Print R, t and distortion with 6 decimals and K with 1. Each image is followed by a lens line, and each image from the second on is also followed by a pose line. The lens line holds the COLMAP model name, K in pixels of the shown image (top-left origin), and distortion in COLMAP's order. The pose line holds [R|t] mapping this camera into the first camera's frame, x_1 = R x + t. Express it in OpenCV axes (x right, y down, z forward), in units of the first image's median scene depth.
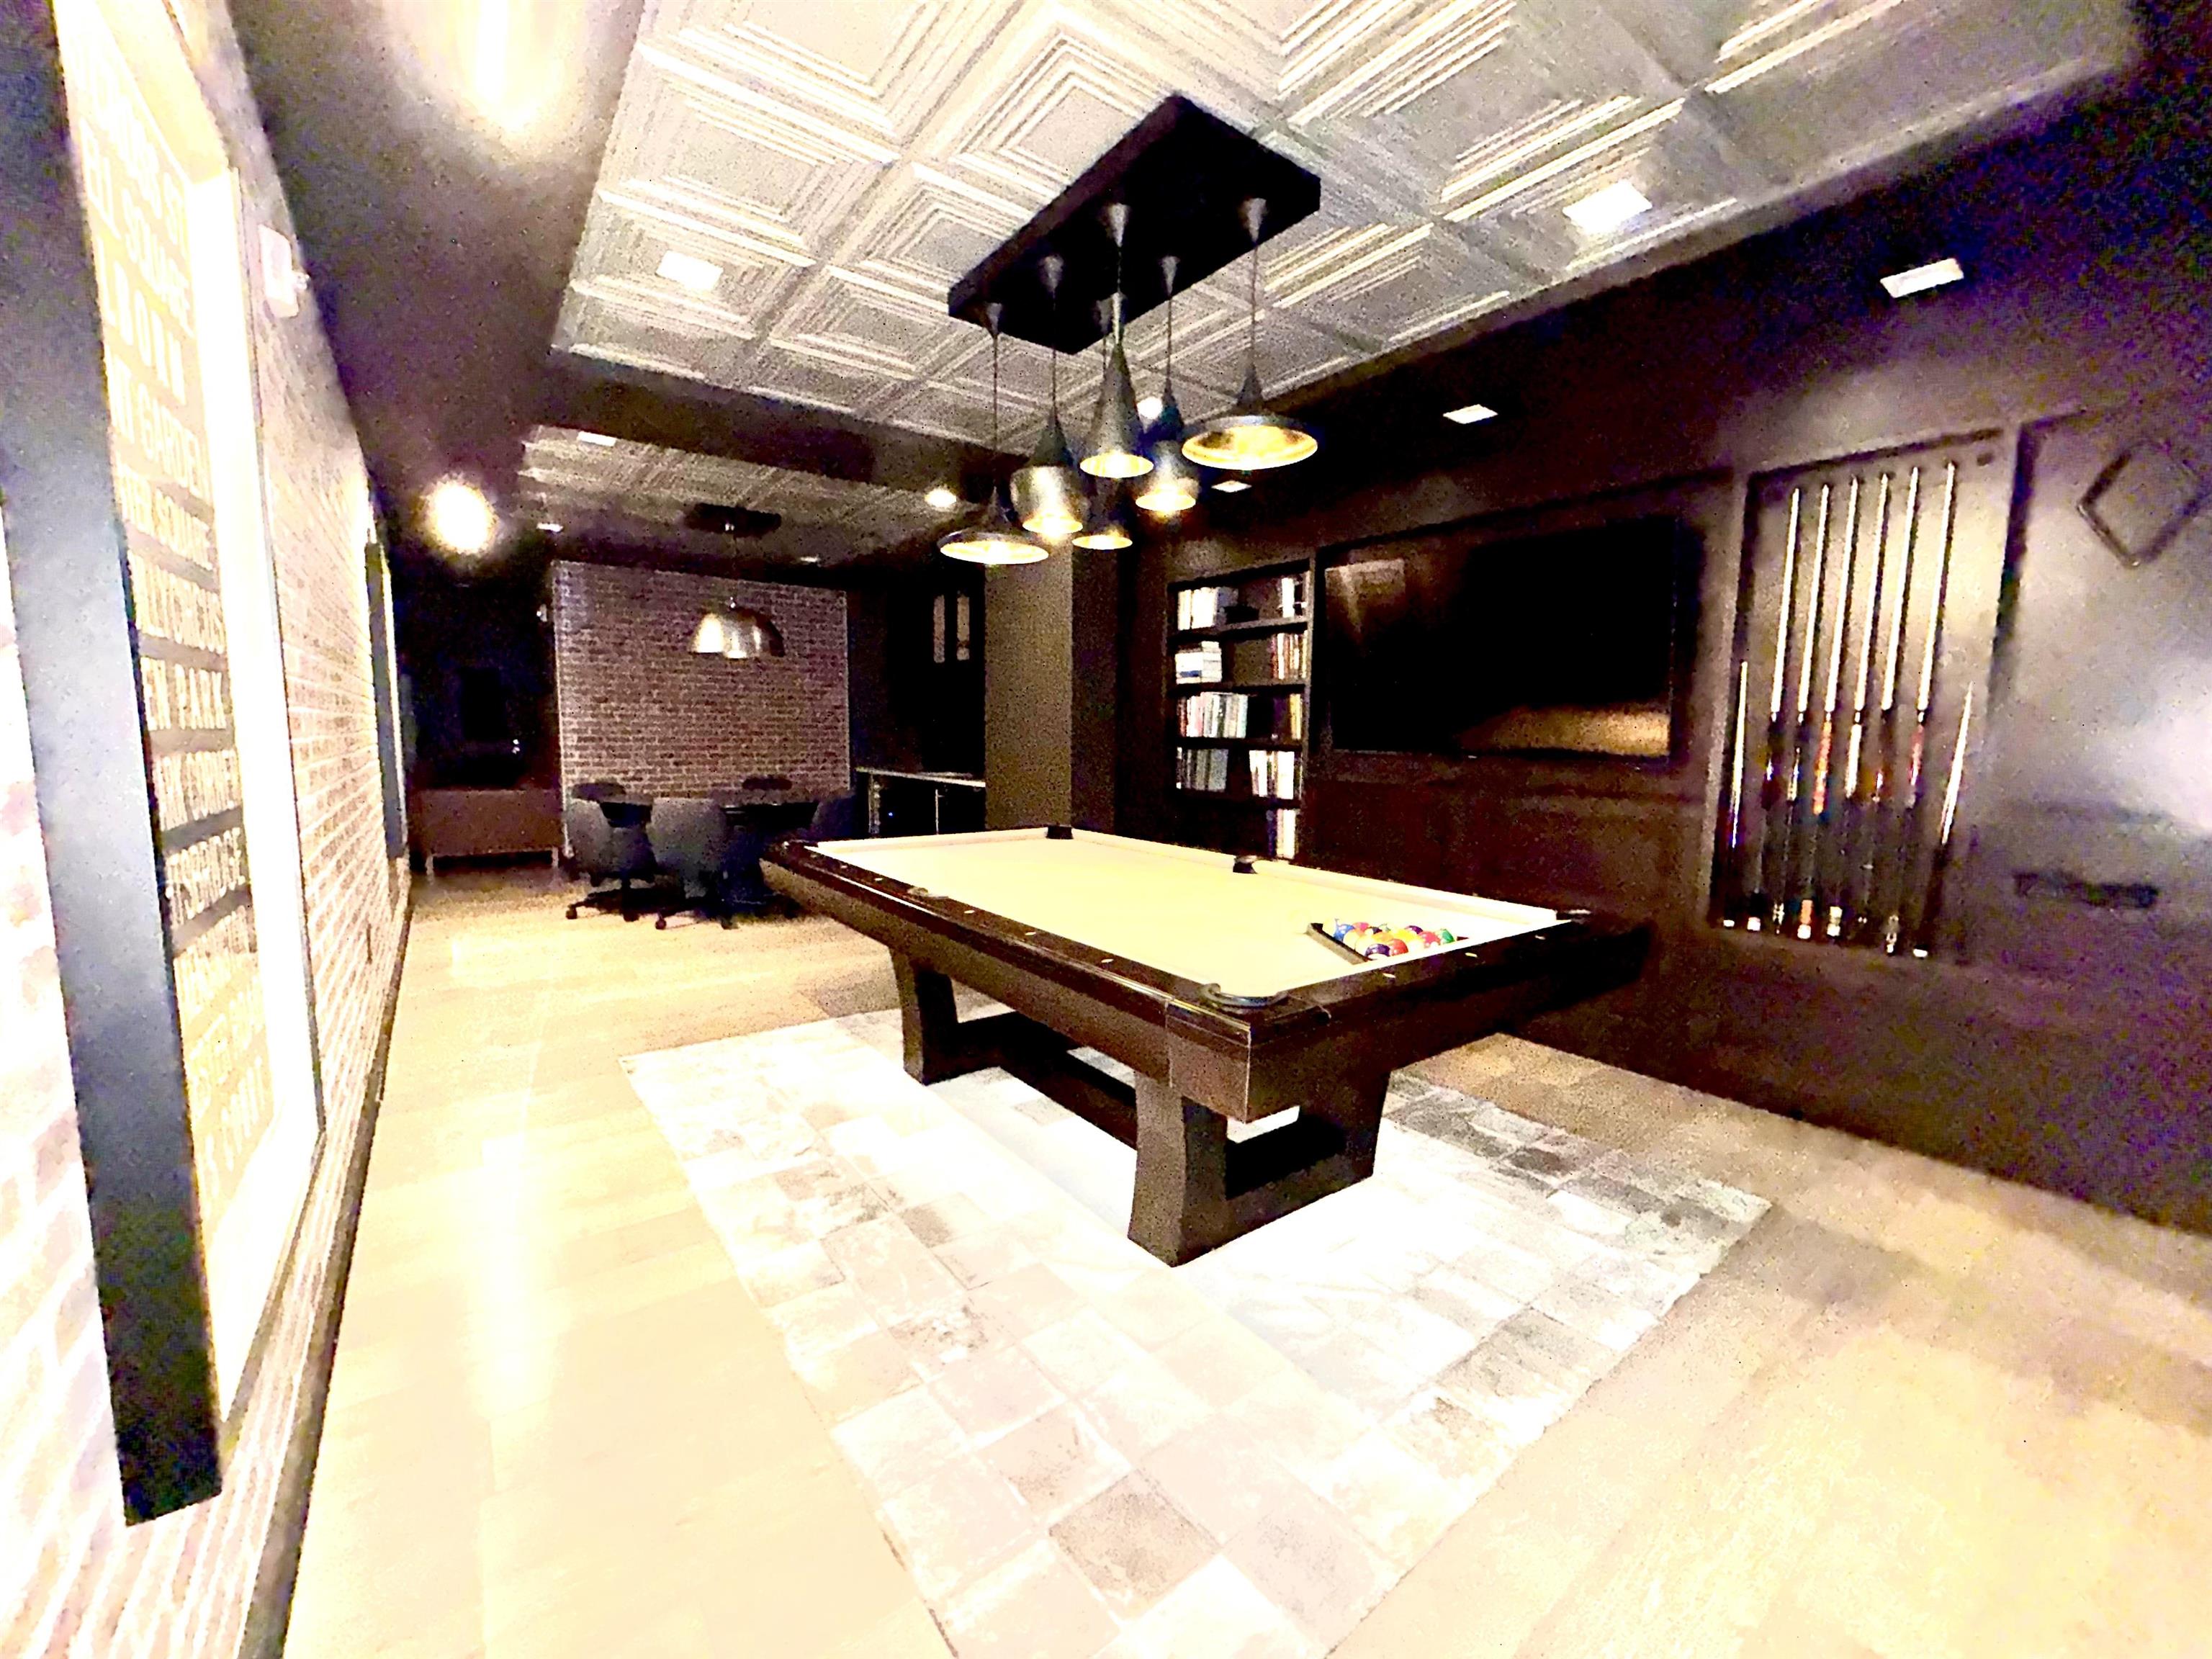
lens RADIAL K [[880.9, 0, 1106.0], [0, 880.9, 829.5], [0, 0, 1]] dist [-0.001746, -0.000192]
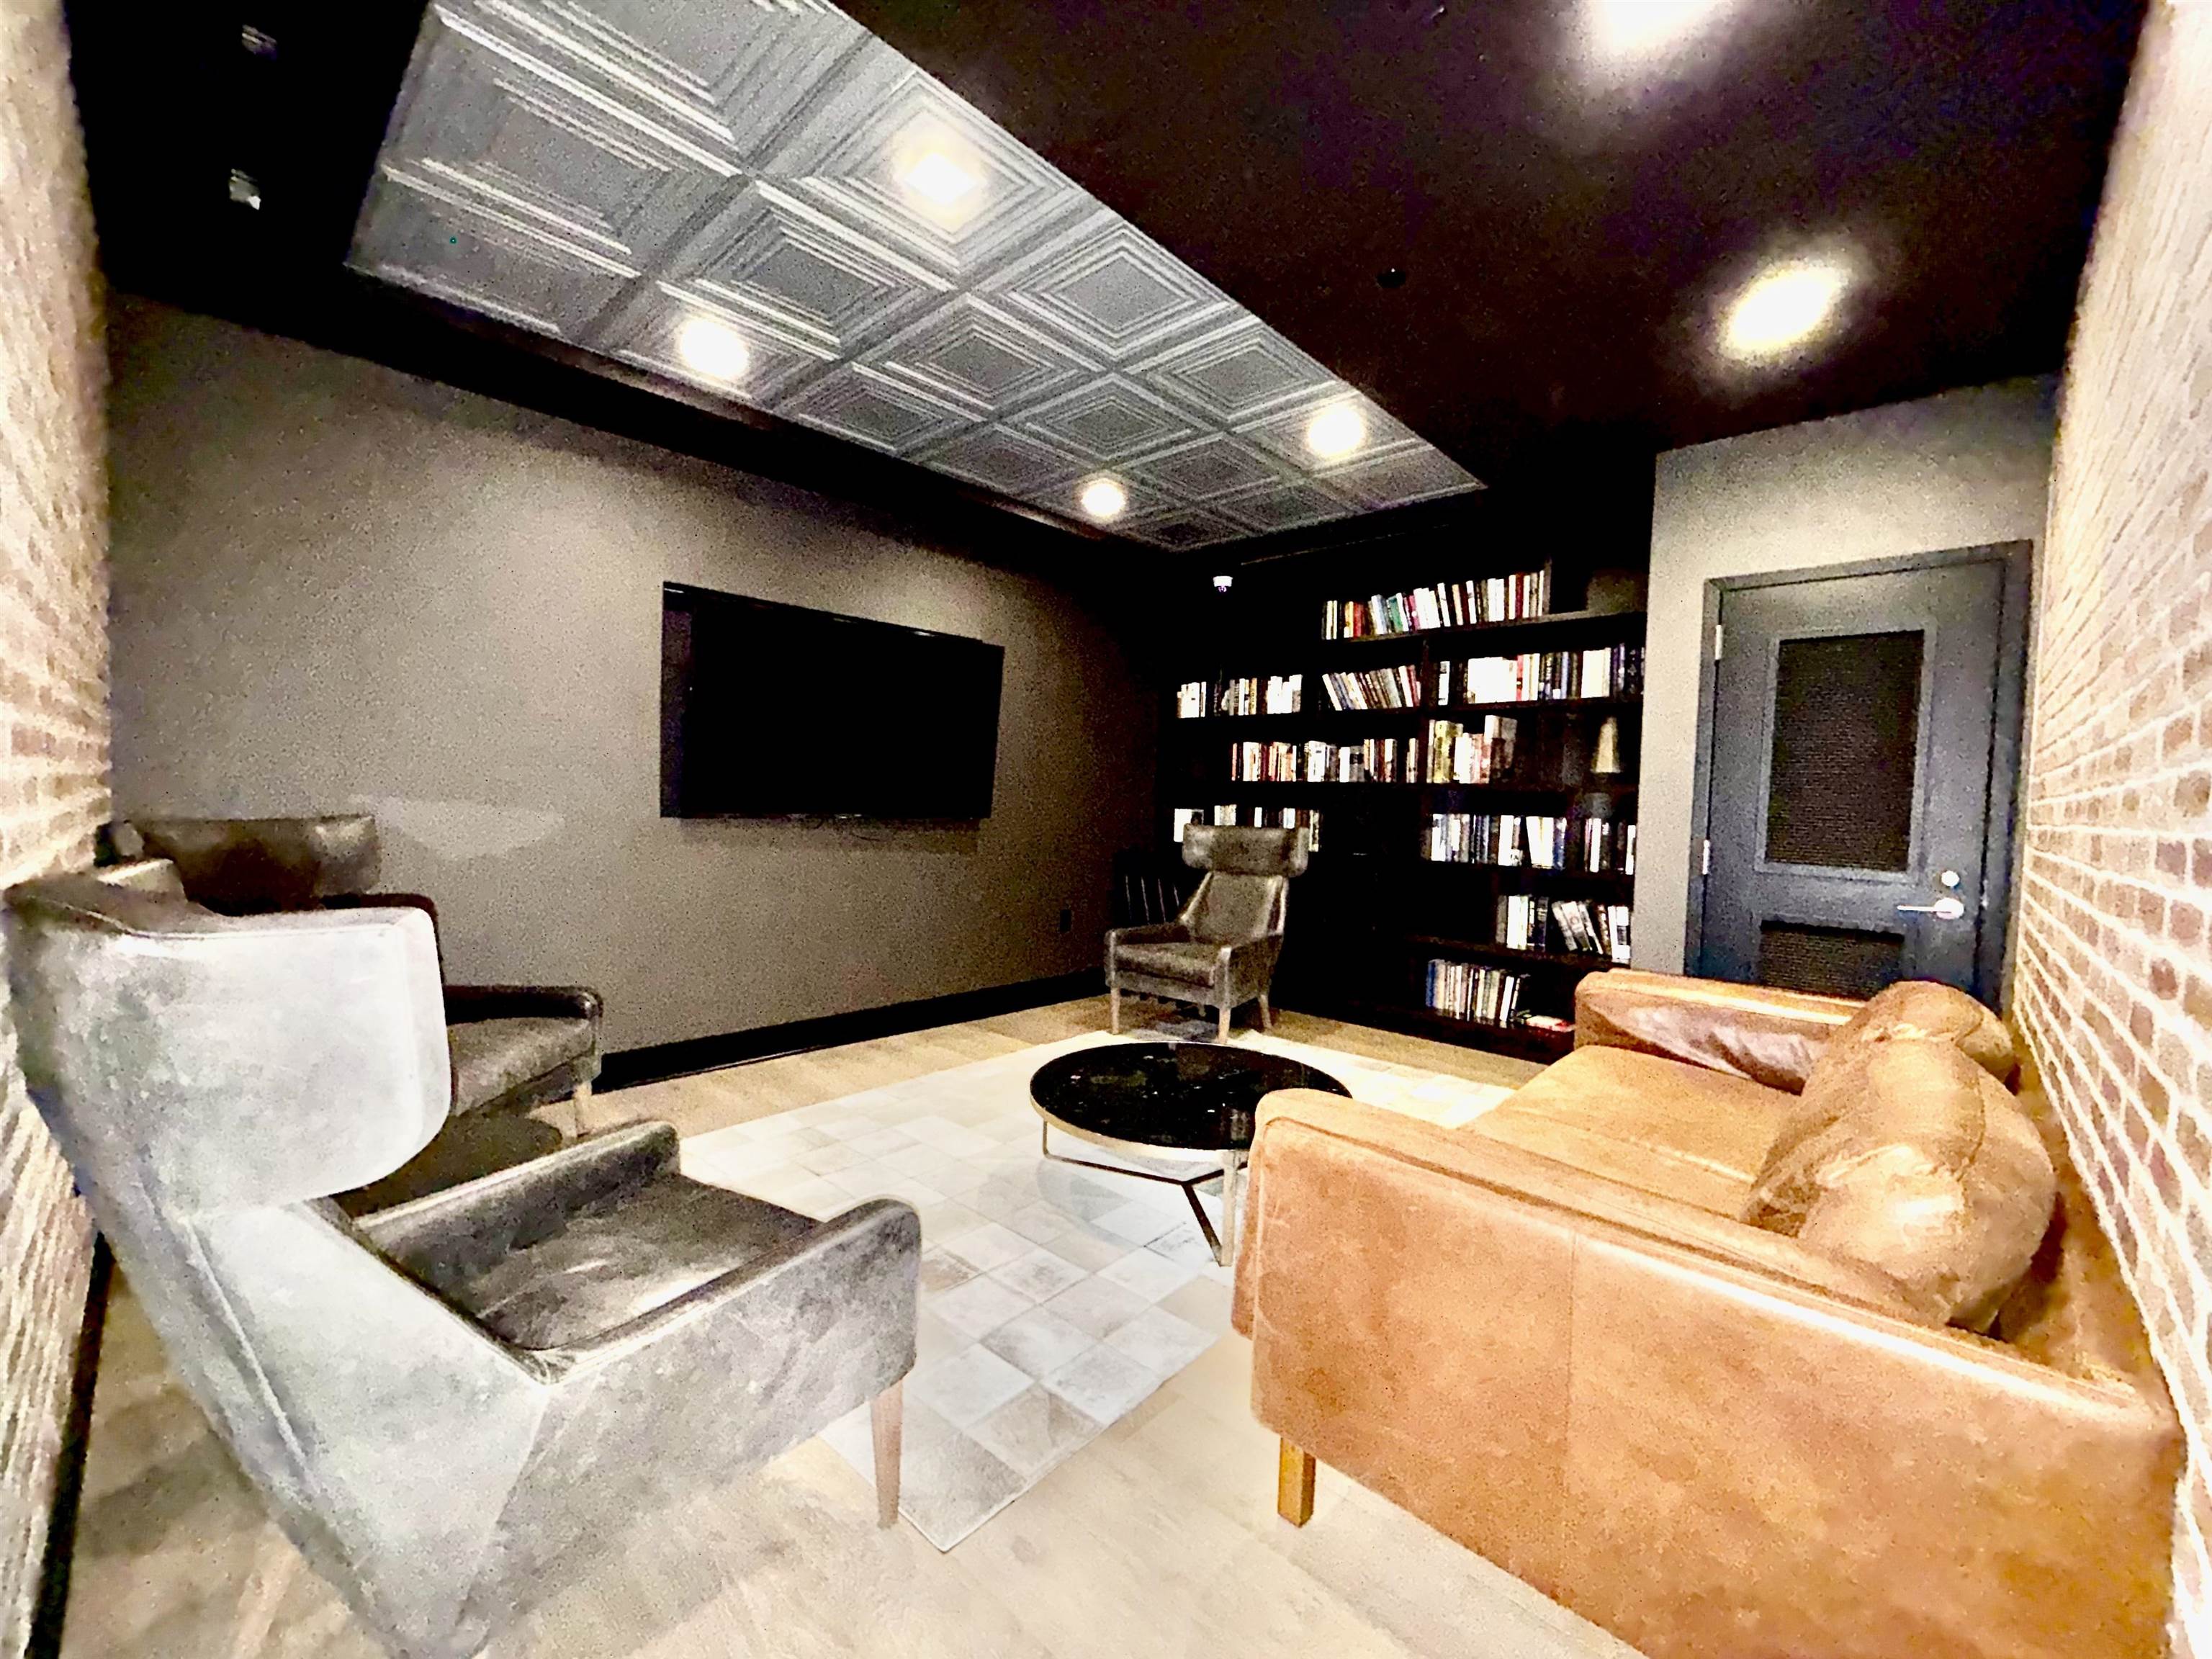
lens RADIAL K [[904.0, 0, 1106.0], [0, 904.0, 829.5], [0, 0, 1]] dist [0.001342, 0.000199]
pose [[0.985036, 0.008007, 0.172161, -0.113076], [0.002235, 0.998243, -0.059218, -0.016624], [-0.172332, 0.058717, 0.983287, 0.148779]]
